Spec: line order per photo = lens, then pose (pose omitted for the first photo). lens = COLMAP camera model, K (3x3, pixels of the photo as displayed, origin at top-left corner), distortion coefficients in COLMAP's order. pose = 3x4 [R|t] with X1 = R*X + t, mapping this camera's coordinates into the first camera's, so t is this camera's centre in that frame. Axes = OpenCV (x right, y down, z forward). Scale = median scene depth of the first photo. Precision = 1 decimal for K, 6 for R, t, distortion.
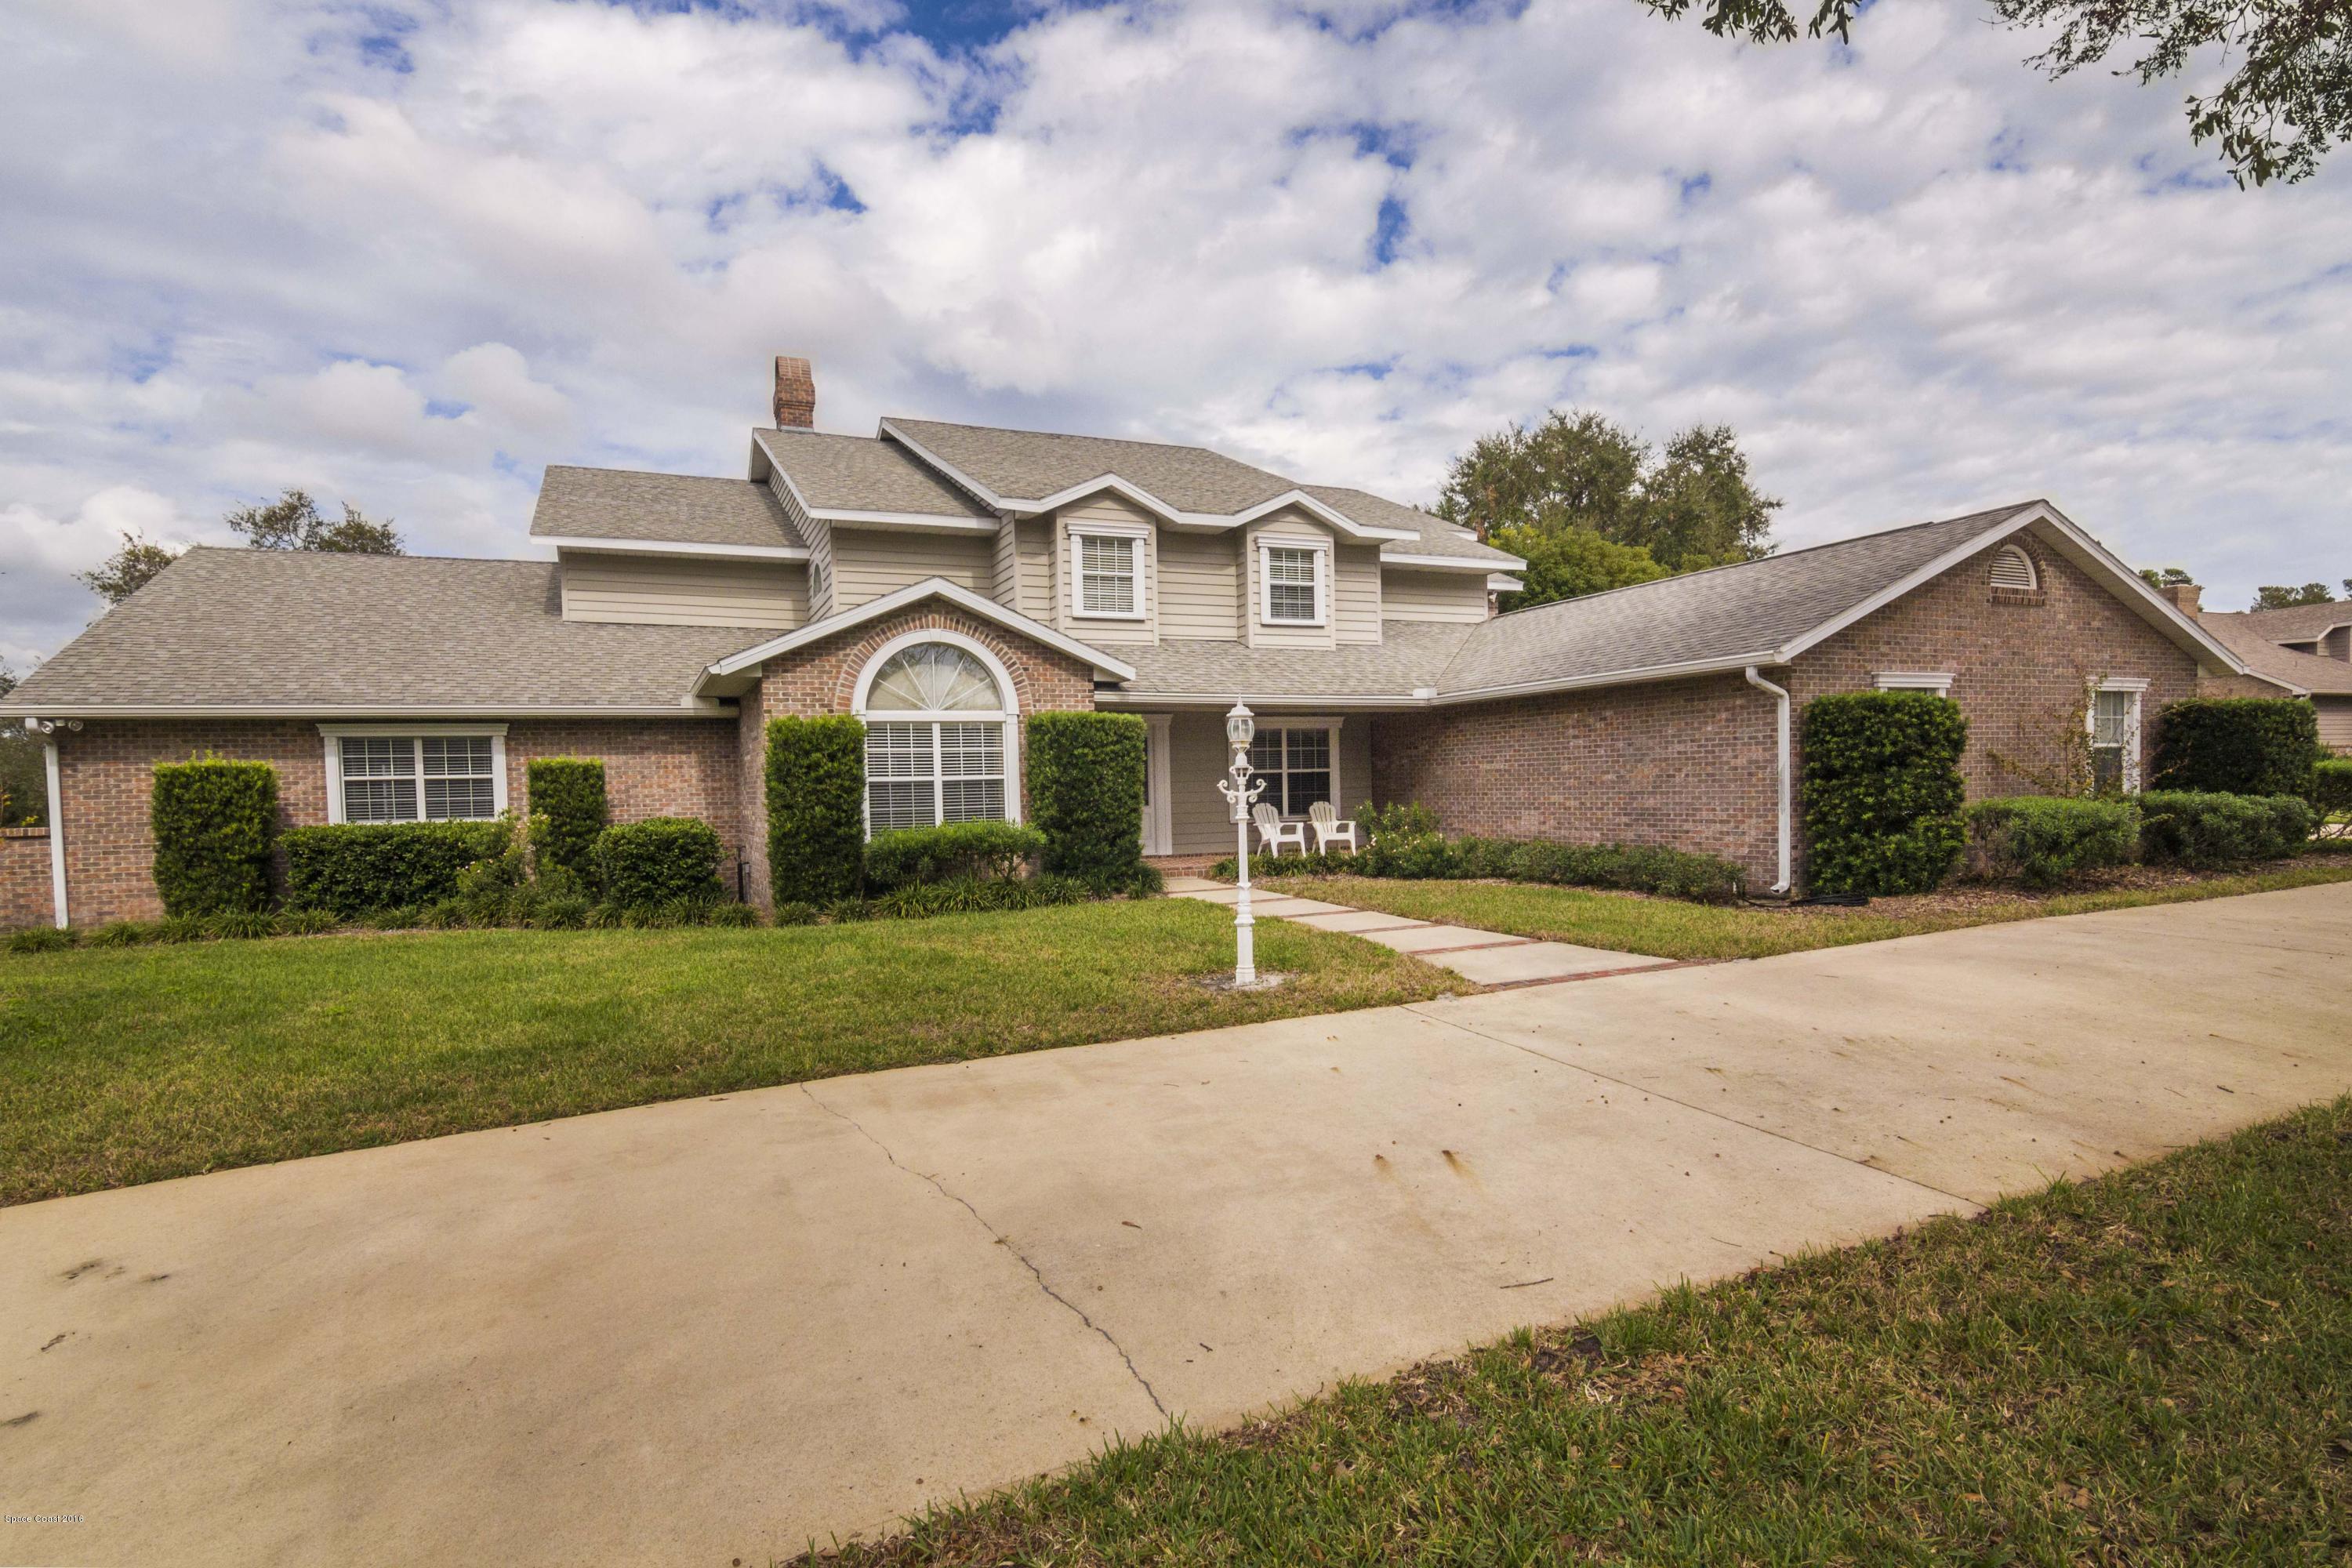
lens RADIAL K [[1266.9, 0, 1176.0], [0, 1266.9, 784.0], [0, 0, 1]] dist [-0.008886, -0.000070]
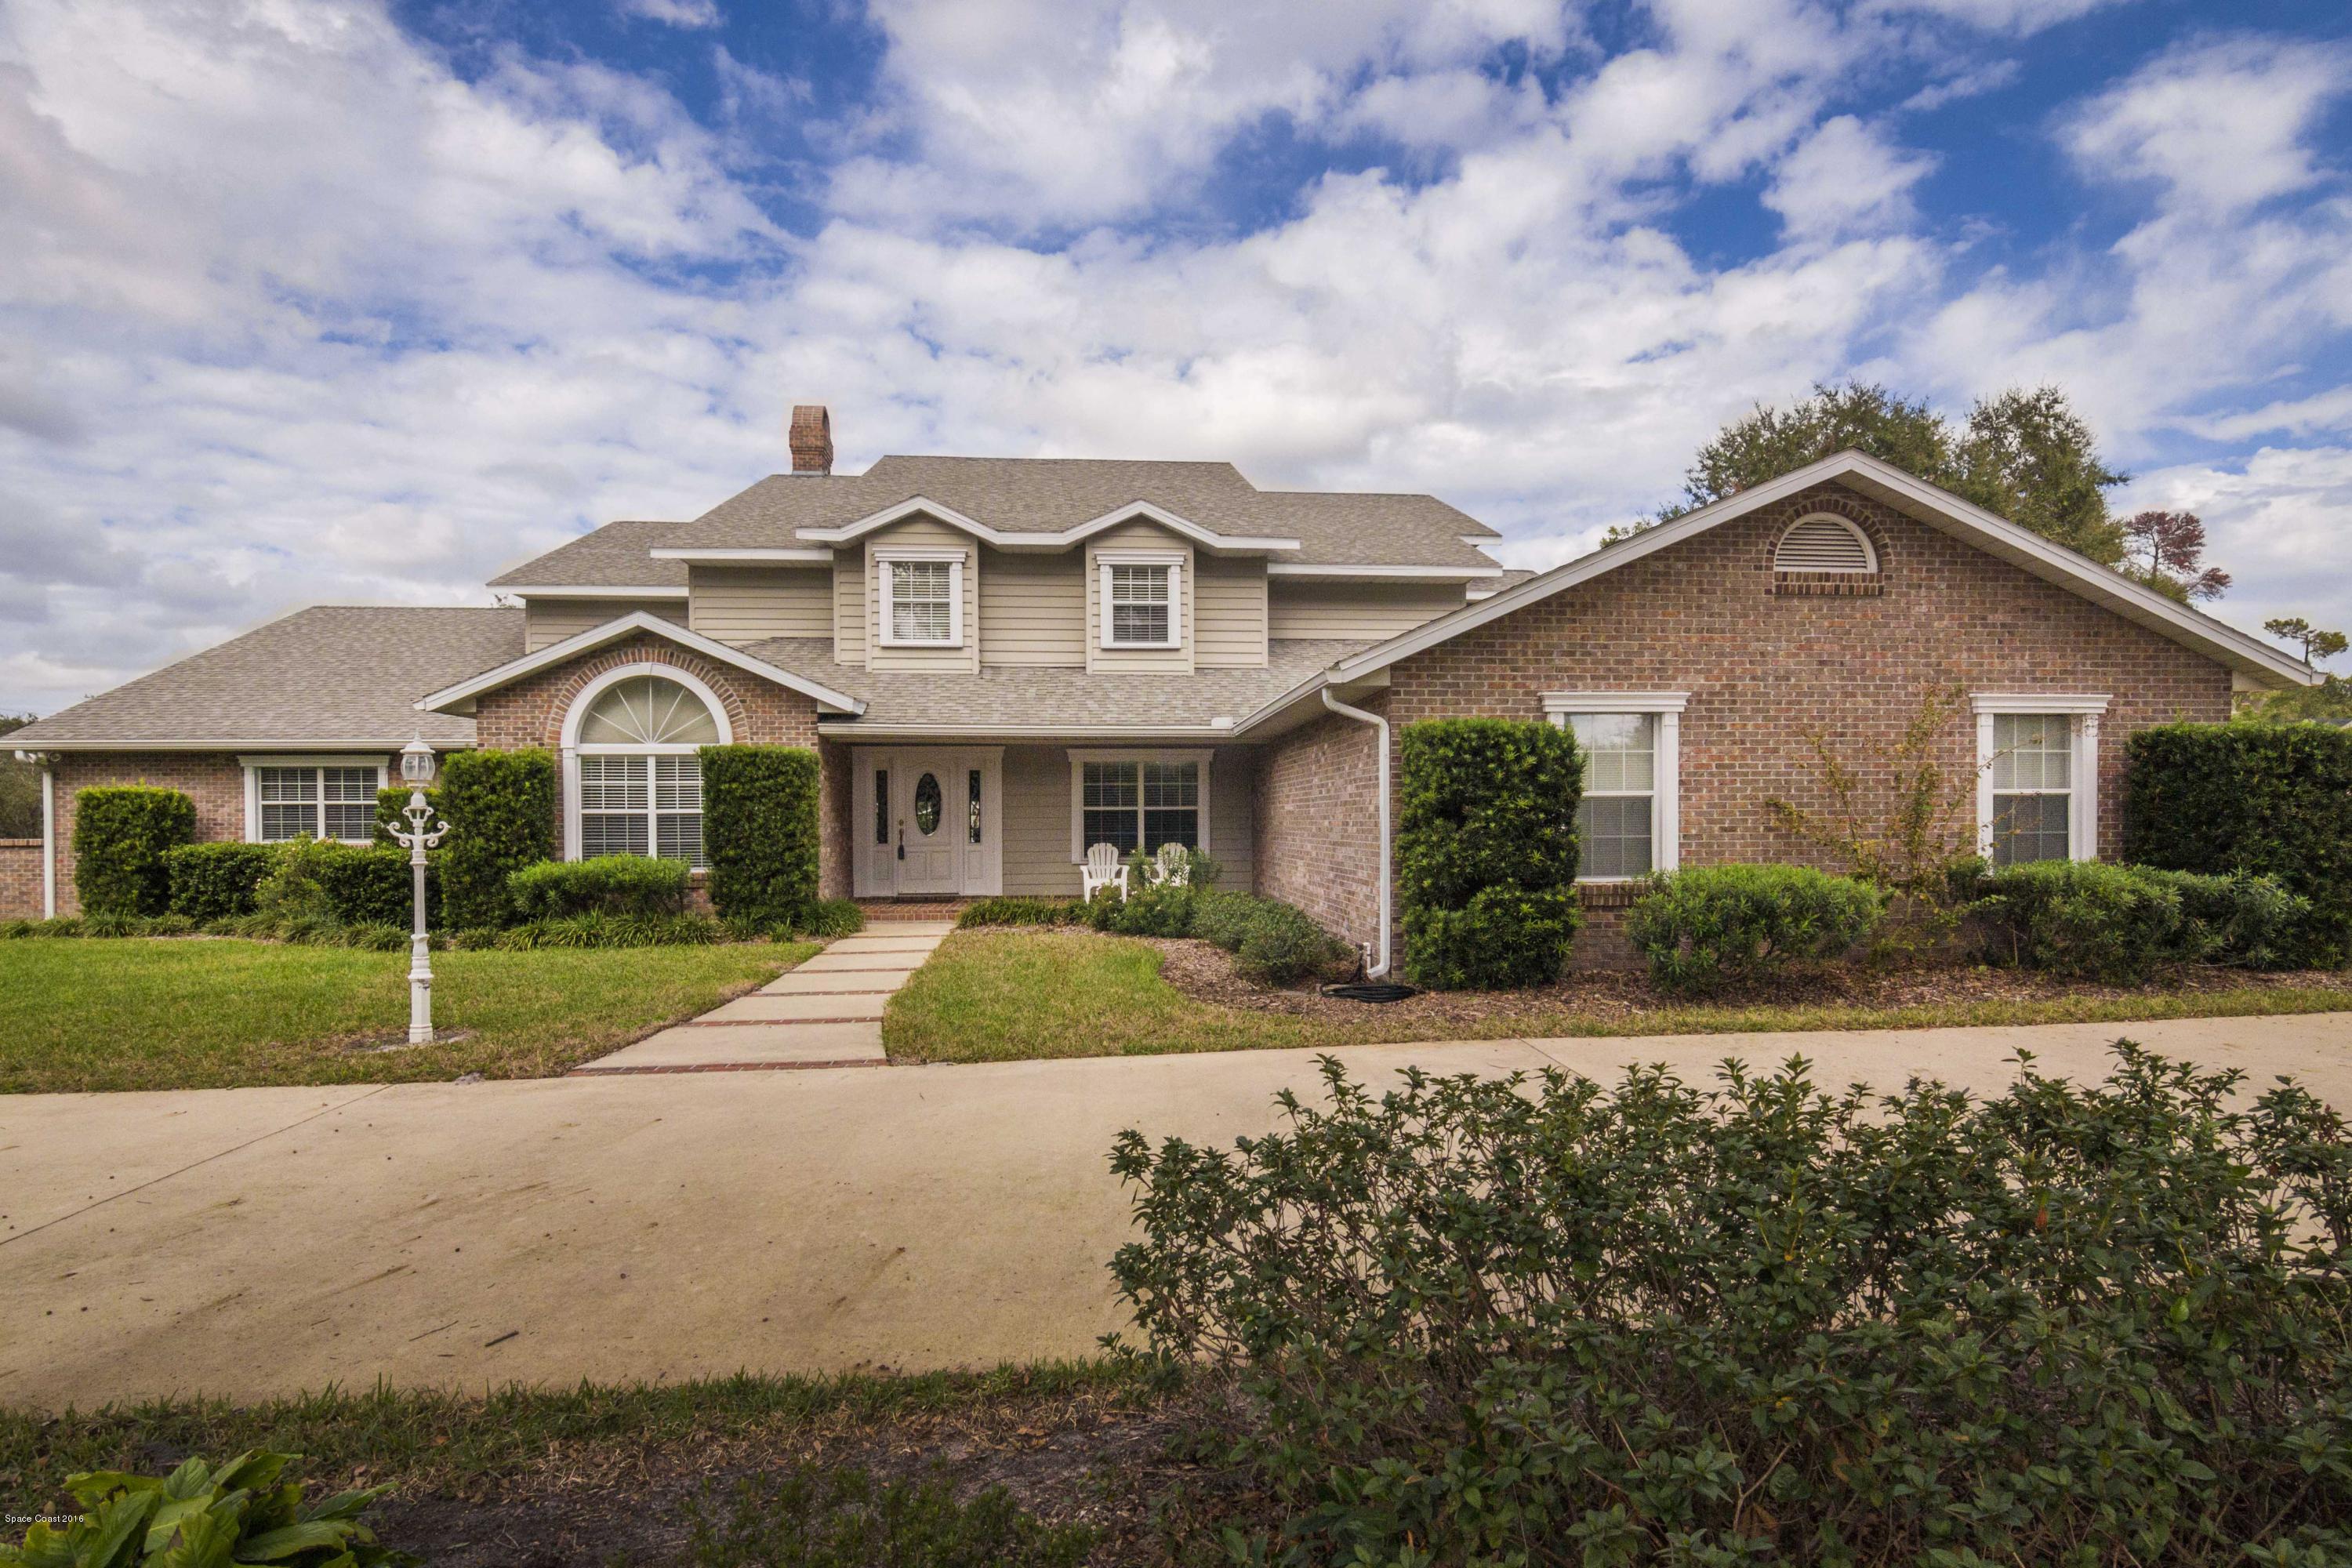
lens RADIAL K [[1266.9, 0, 1176.0], [0, 1266.9, 784.0], [0, 0, 1]] dist [-0.008886, -0.000070]
pose [[0.943733, 0.009525, -0.330571, 0.520378], [-0.016911, 0.999667, -0.019472, -0.013302], [0.330275, 0.023967, 0.943580, 0.186779]]
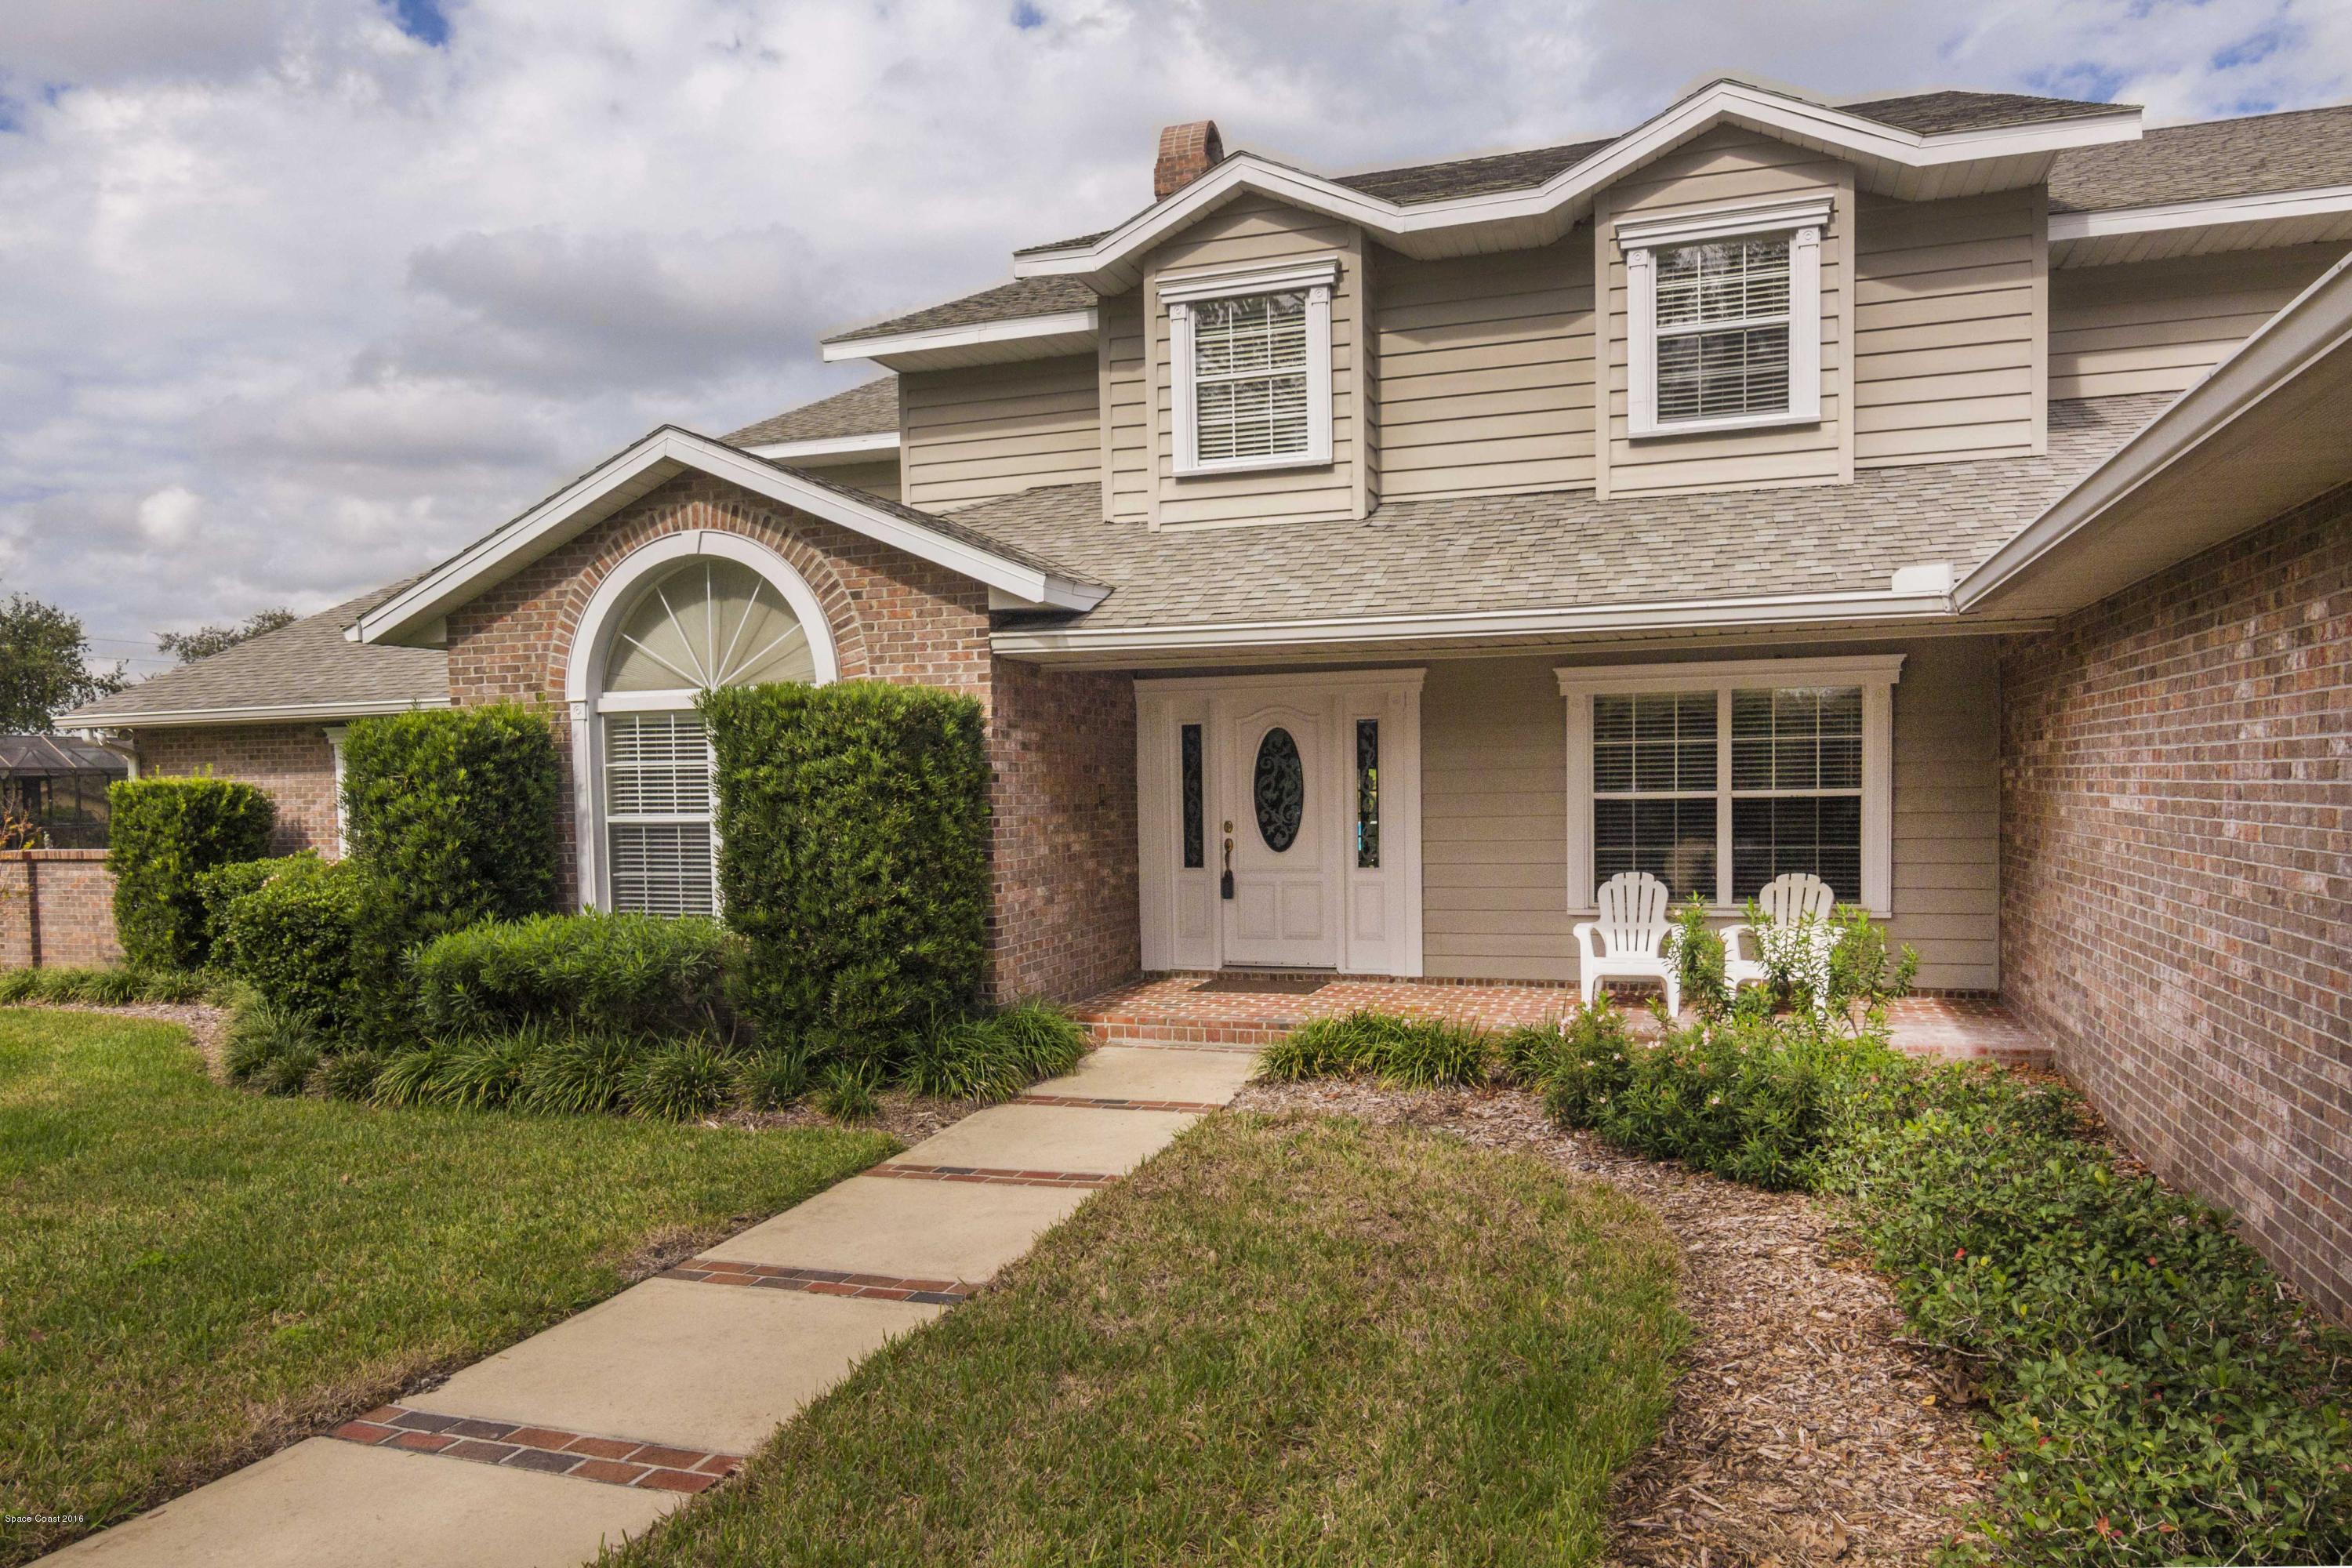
lens RADIAL K [[1569.7, 0, 1193.6], [0, 1569.7, 839.7], [0, 0, 1]] dist [0.005989, 0.002257]
pose [[0.736538, 0.035081, -0.675486, 0.385739], [0.002353, 0.998515, 0.054422, -0.029650], [0.676392, -0.041673, 0.735362, 0.638836]]
